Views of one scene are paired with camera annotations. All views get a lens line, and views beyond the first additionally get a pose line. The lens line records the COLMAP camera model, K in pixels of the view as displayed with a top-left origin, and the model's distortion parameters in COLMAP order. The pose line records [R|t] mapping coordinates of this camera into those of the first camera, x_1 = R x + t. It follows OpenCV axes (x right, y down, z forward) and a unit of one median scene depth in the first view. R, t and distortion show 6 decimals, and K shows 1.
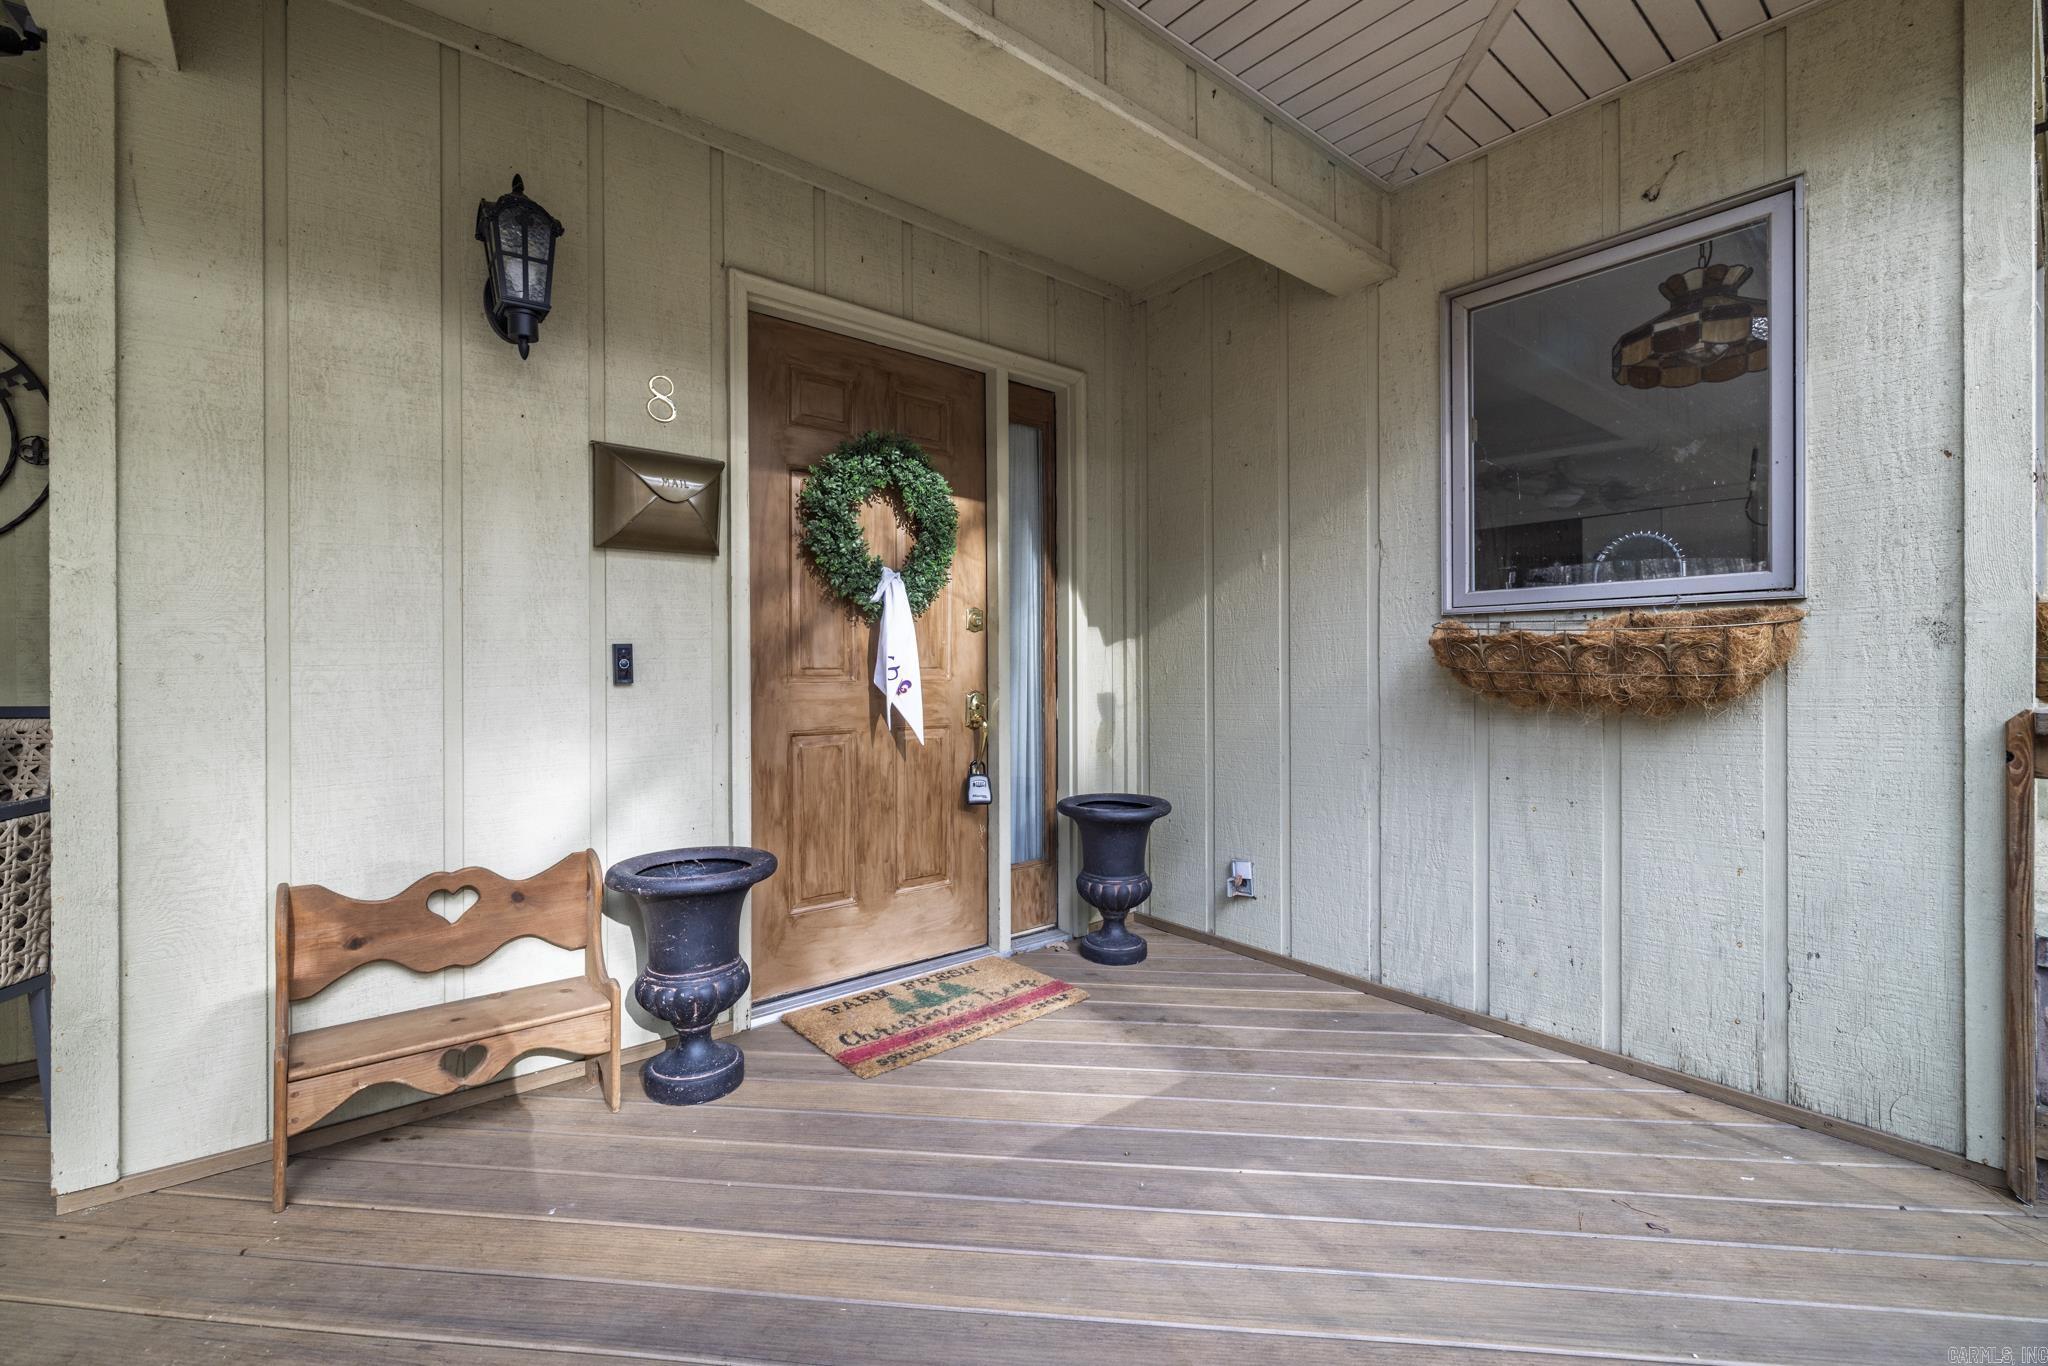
lens RADIAL K [[873.6, 0, 1007.1], [0, 873.6, 669.2], [0, 0, 1]] dist [0.003321, 0.000611]
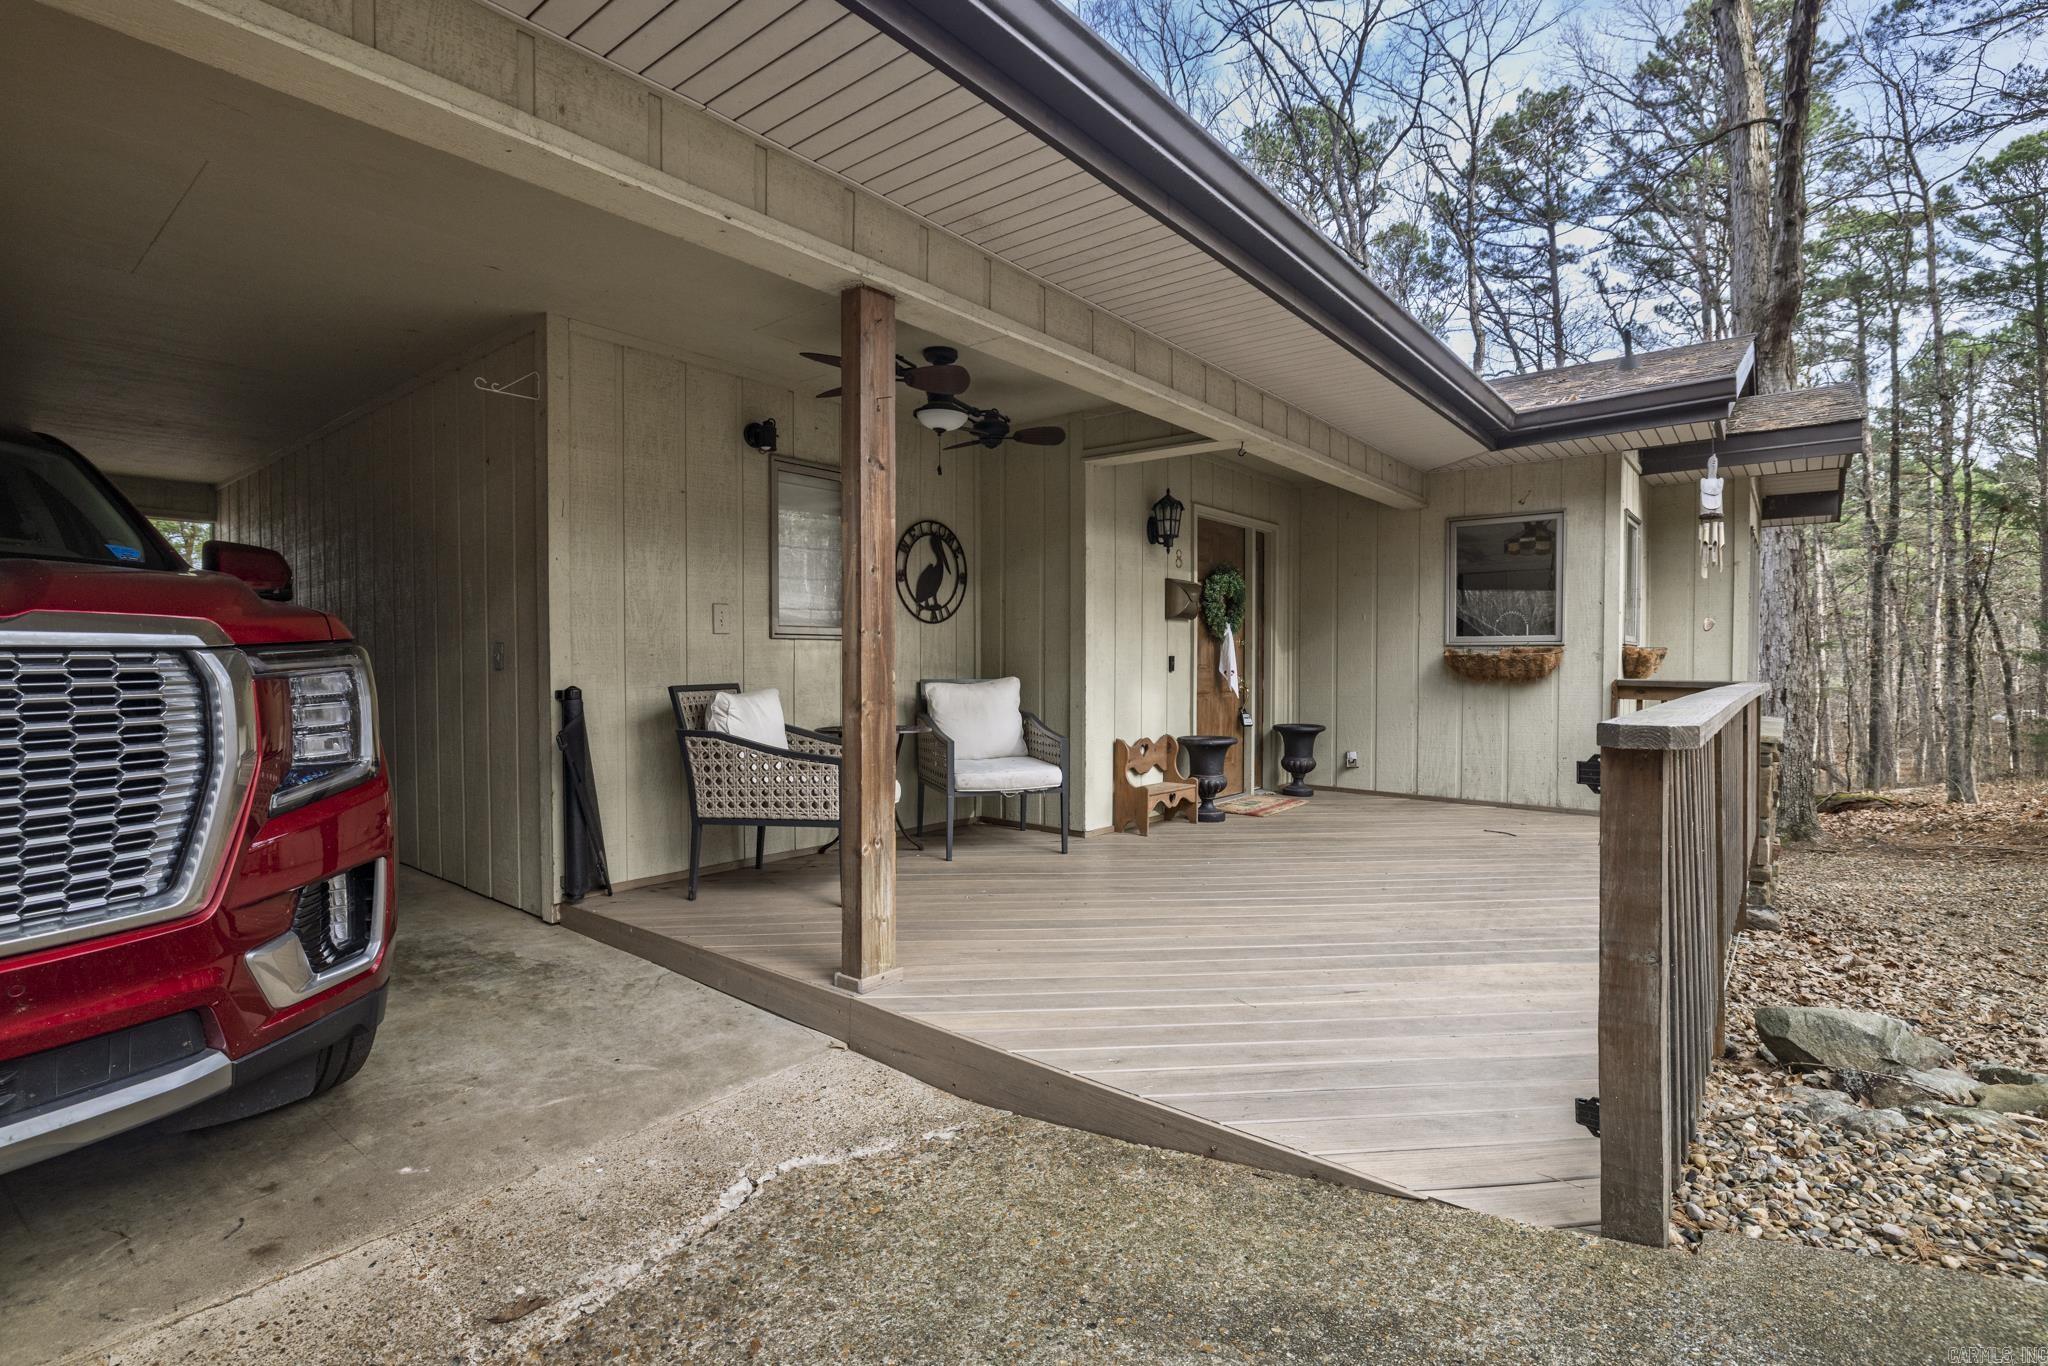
lens RADIAL K [[944.1, 0, 1030.4], [0, 944.1, 677.8], [0, 0, 1]] dist [-0.001881, -0.000373]
pose [[0.978537, 0.000897, 0.206069, -1.377656], [-0.004657, 0.999831, 0.017760, -0.011407], [-0.206019, -0.018339, 0.978376, -1.590357]]
